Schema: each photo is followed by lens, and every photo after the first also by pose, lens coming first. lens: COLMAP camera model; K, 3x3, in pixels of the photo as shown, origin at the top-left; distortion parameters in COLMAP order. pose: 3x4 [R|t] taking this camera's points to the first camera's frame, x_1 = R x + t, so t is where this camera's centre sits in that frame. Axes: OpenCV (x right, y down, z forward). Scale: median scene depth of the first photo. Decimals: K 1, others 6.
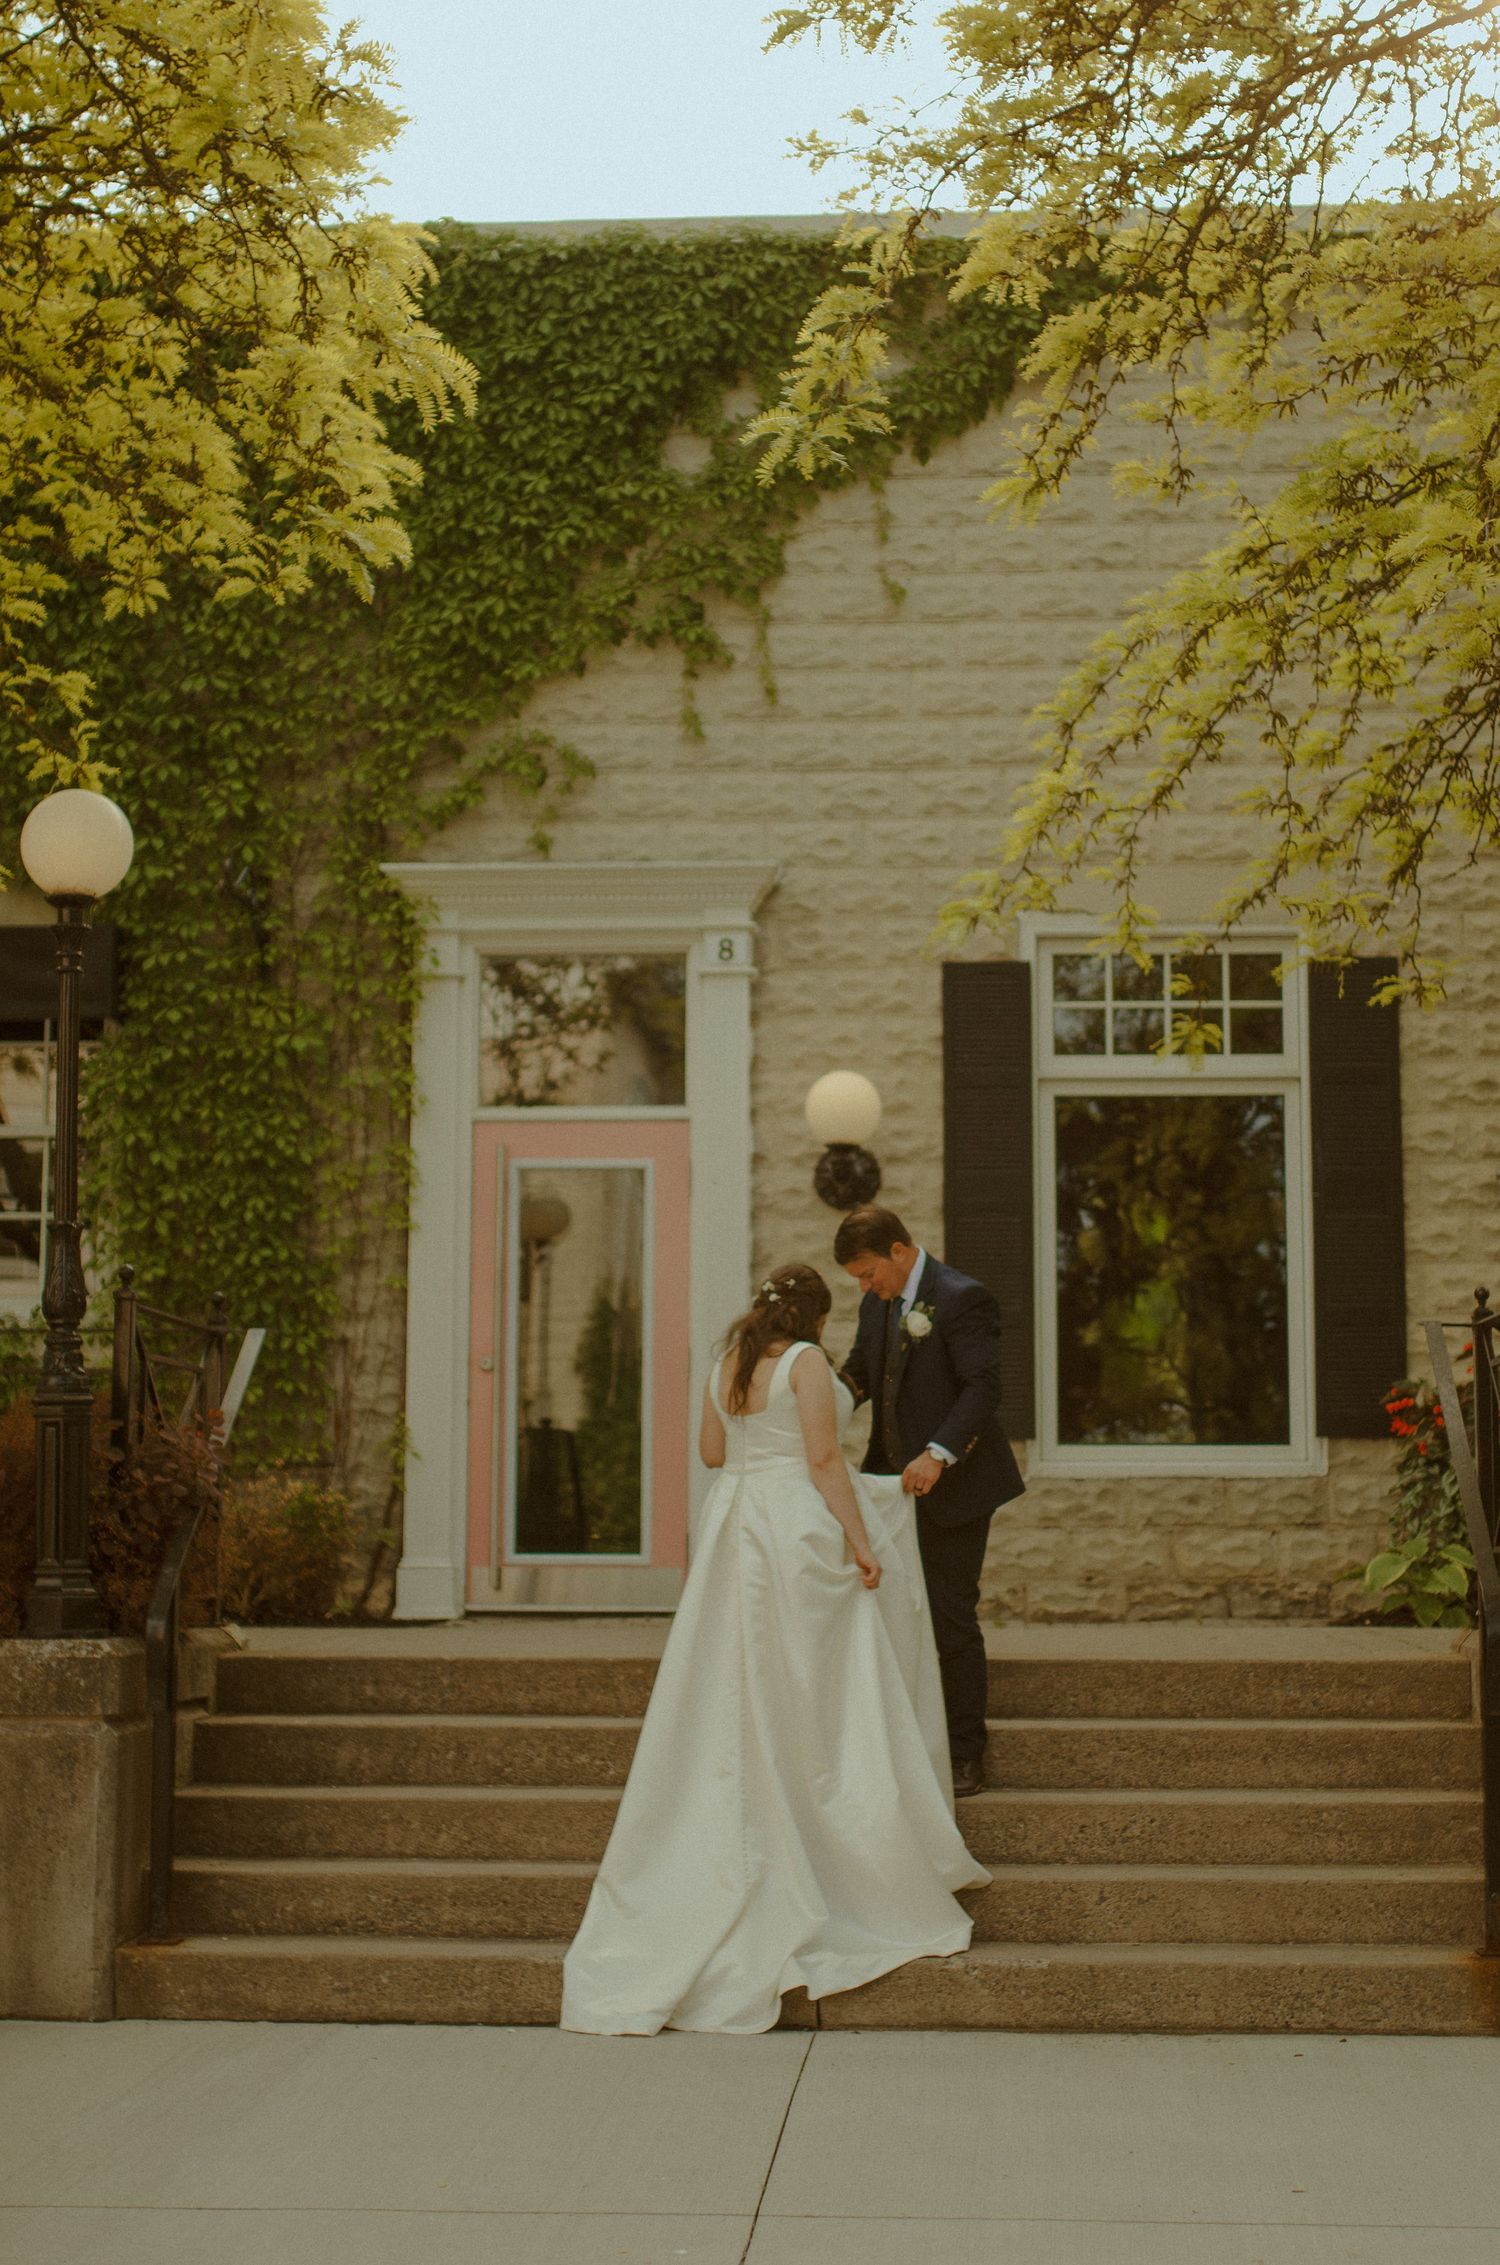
lens RADIAL K [[3391.0, 0, 749.6], [0, 3391.0, 1083.3], [0, 0, 1]] dist [-0.064783, 0.072963]
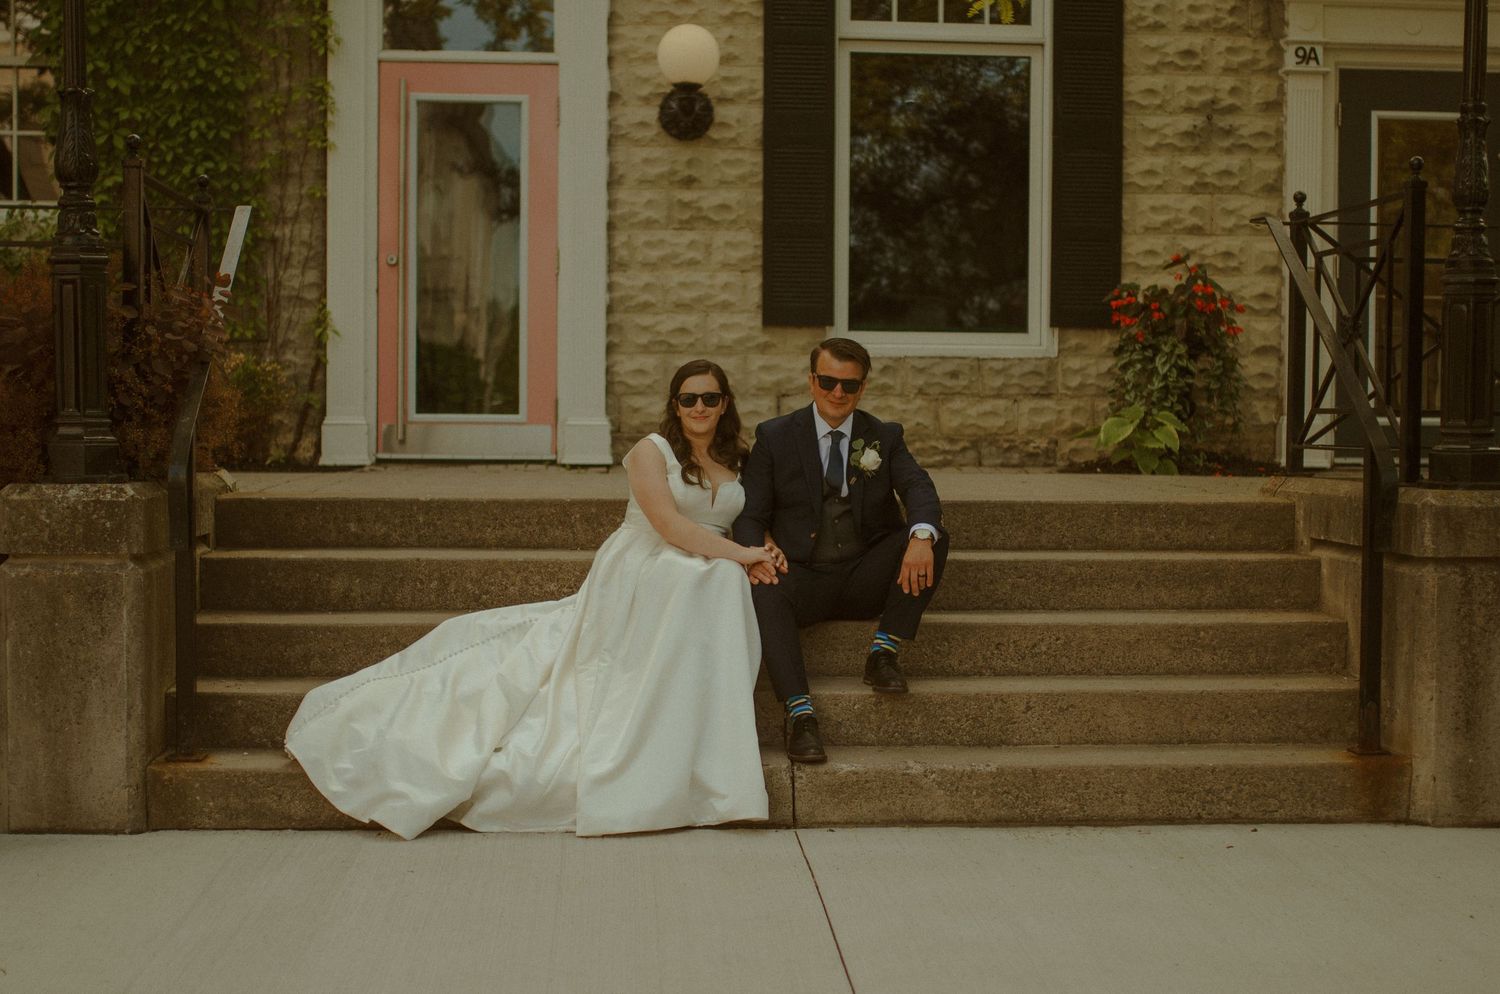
lens RADIAL K [[2186.3, 0, 771.8], [0, 2186.3, 513.3], [0, 0, 1]] dist [-0.070535, 0.097797]
pose [[0.988946, -0.000663, 0.148276, -0.058836], [-0.025621, 0.984184, 0.175288, 0.031077], [-0.146047, -0.177150, 0.973287, 0.193452]]
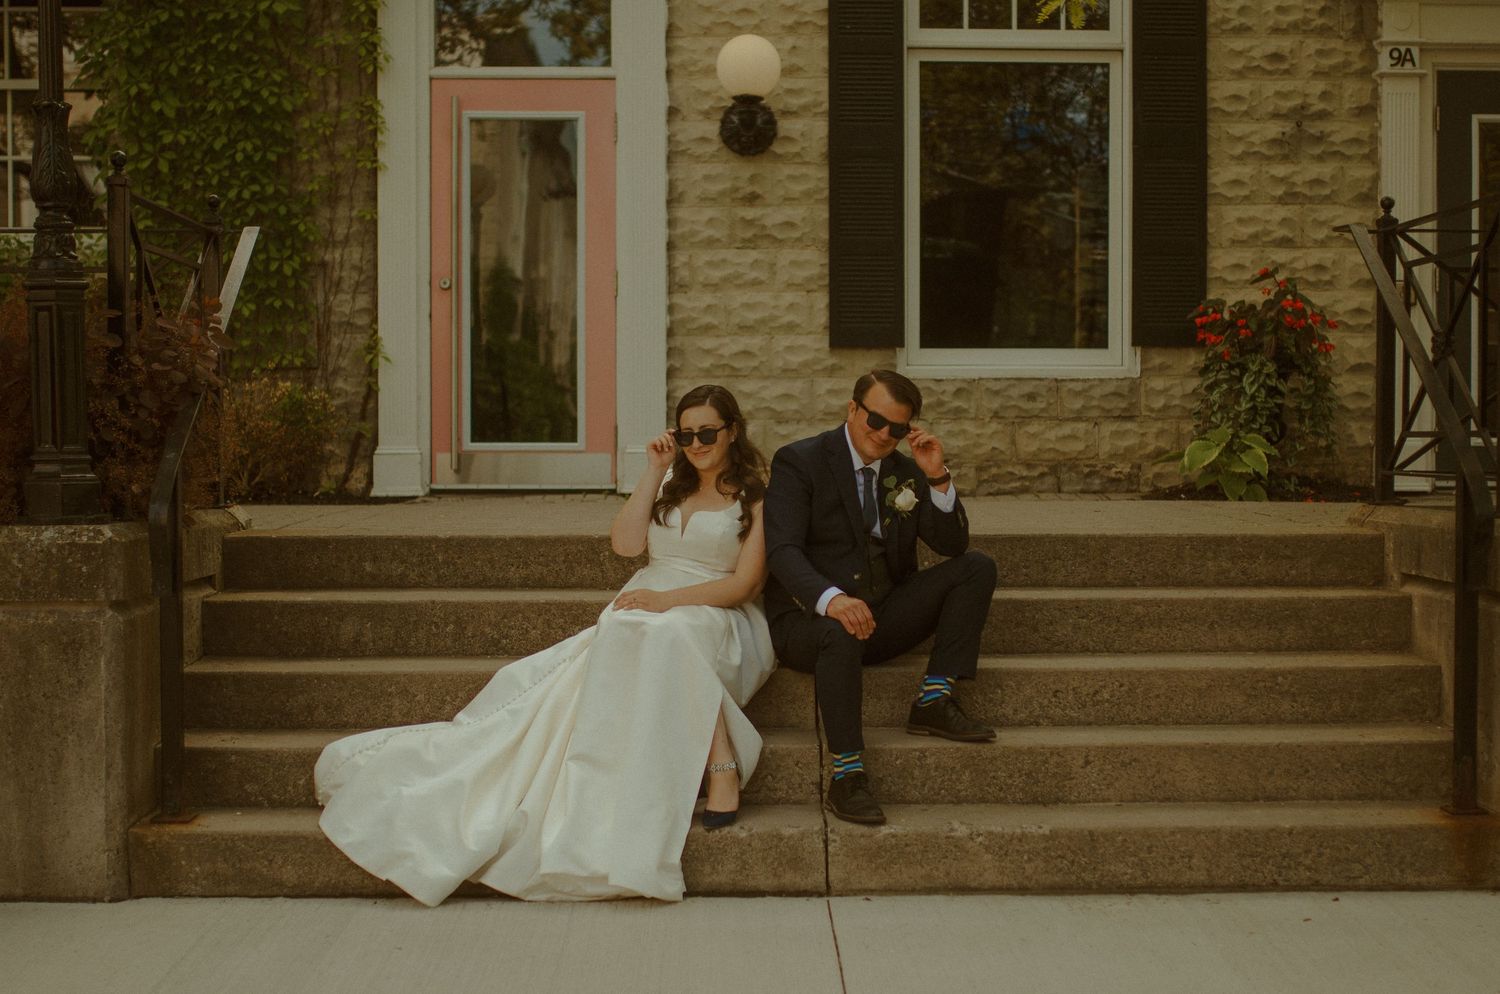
lens RADIAL K [[2163.2, 0, 773.4], [0, 2163.2, 514.2], [0, 0, 1]] dist [-0.074683, 0.117961]
pose [[0.995324, -0.005891, 0.096408, -0.036548], [-0.010390, 0.985816, 0.167506, 0.034560], [-0.096027, -0.167724, 0.981146, 0.232844]]
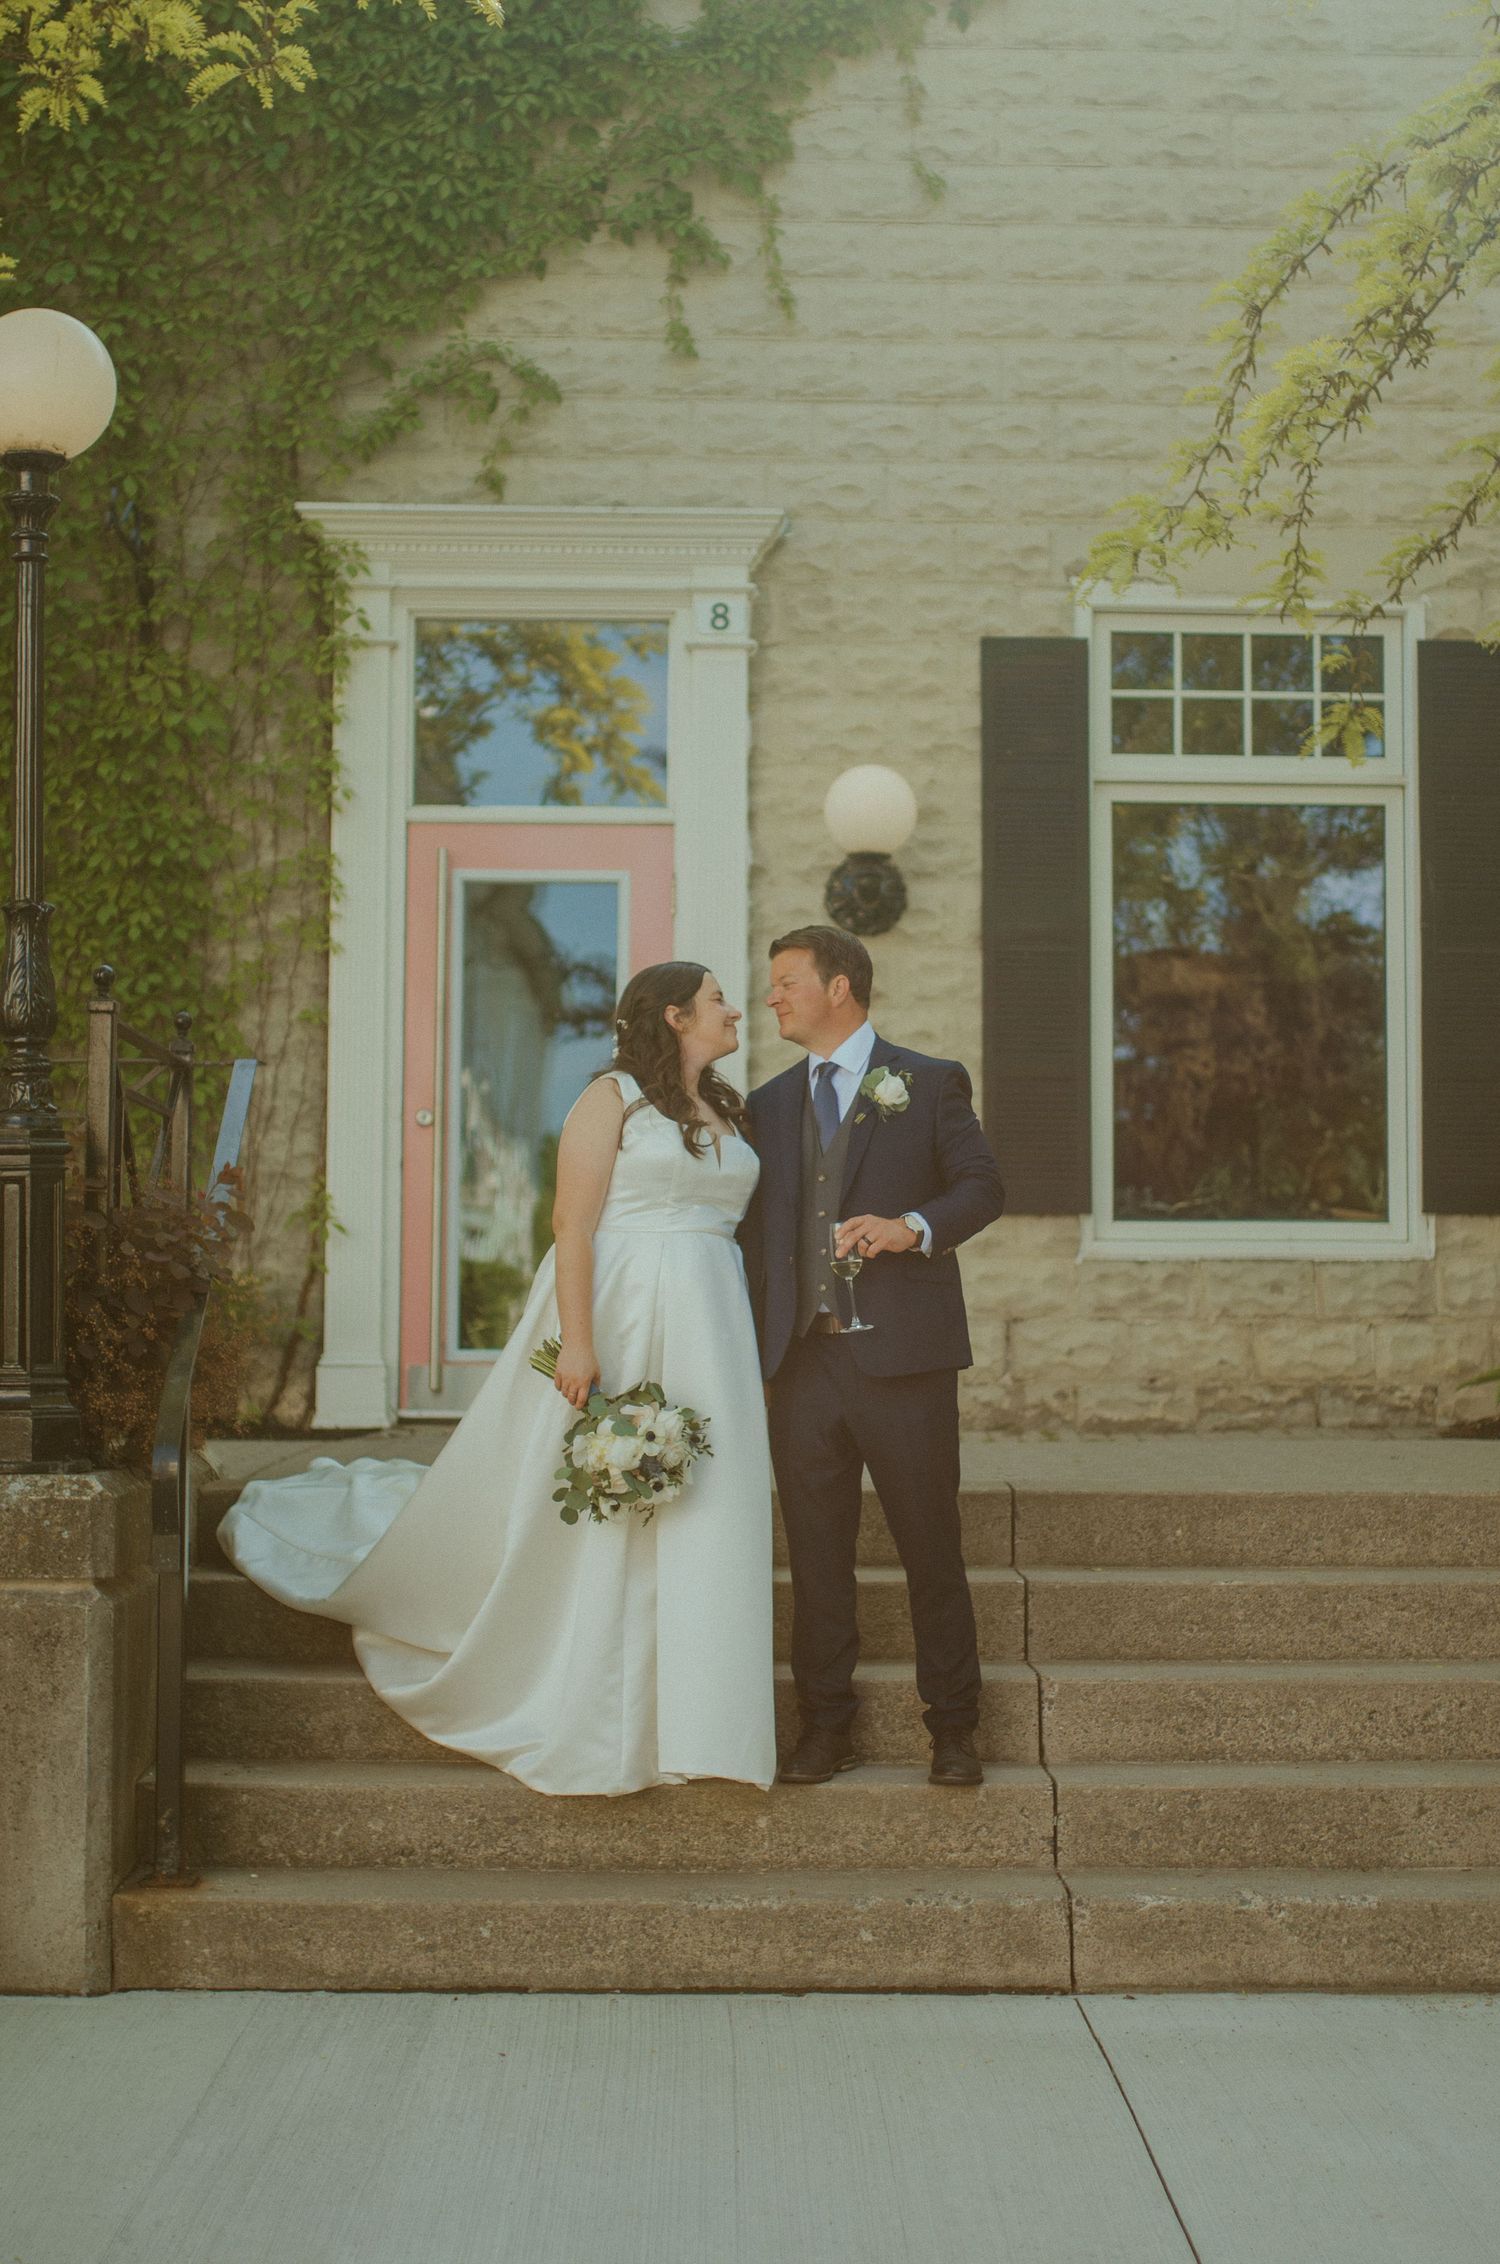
lens RADIAL K [[3475.1, 0, 750.4], [0, 3475.1, 1081.6], [0, 0, 1]] dist [-0.058171, 0.028095]
pose [[0.995757, 0.009251, 0.091551, -0.076310], [-0.015147, 0.997841, 0.063909, 0.019256], [-0.090762, -0.065025, 0.993747, 0.159938]]
